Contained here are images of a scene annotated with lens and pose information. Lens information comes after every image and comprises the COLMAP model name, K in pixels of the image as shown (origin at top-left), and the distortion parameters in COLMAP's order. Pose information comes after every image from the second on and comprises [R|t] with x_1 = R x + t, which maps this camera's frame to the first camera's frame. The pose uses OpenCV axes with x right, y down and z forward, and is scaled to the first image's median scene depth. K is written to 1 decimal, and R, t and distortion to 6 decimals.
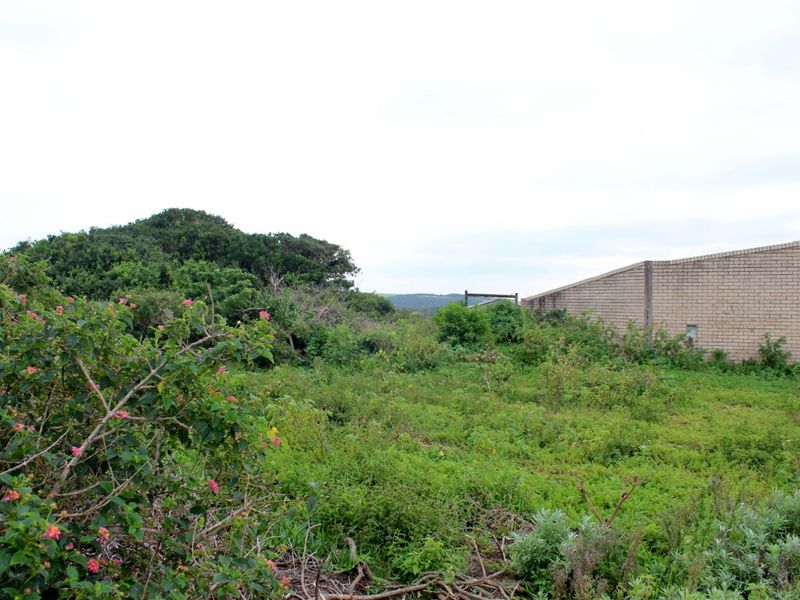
lens RADIAL K [[772.7, 0, 400.0], [0, 772.7, 300.0], [0, 0, 1]] dist [-0.174727, 0.158211]
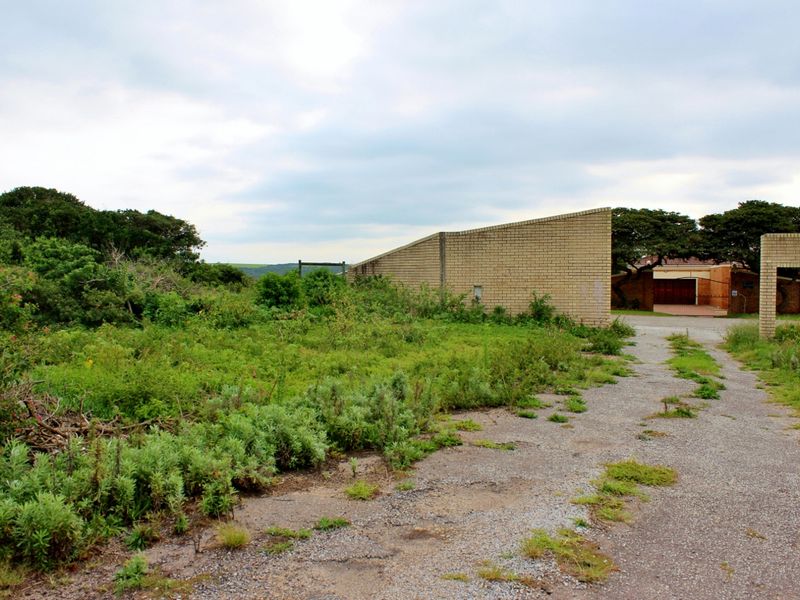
lens RADIAL K [[772.7, 0, 400.0], [0, 772.7, 300.0], [0, 0, 1]] dist [-0.174727, 0.158211]
pose [[0.985724, -0.026043, 0.166340, 0.045575], [0.019361, 0.998944, 0.041671, 0.001841], [-0.167250, -0.037855, 0.985188, -0.124159]]
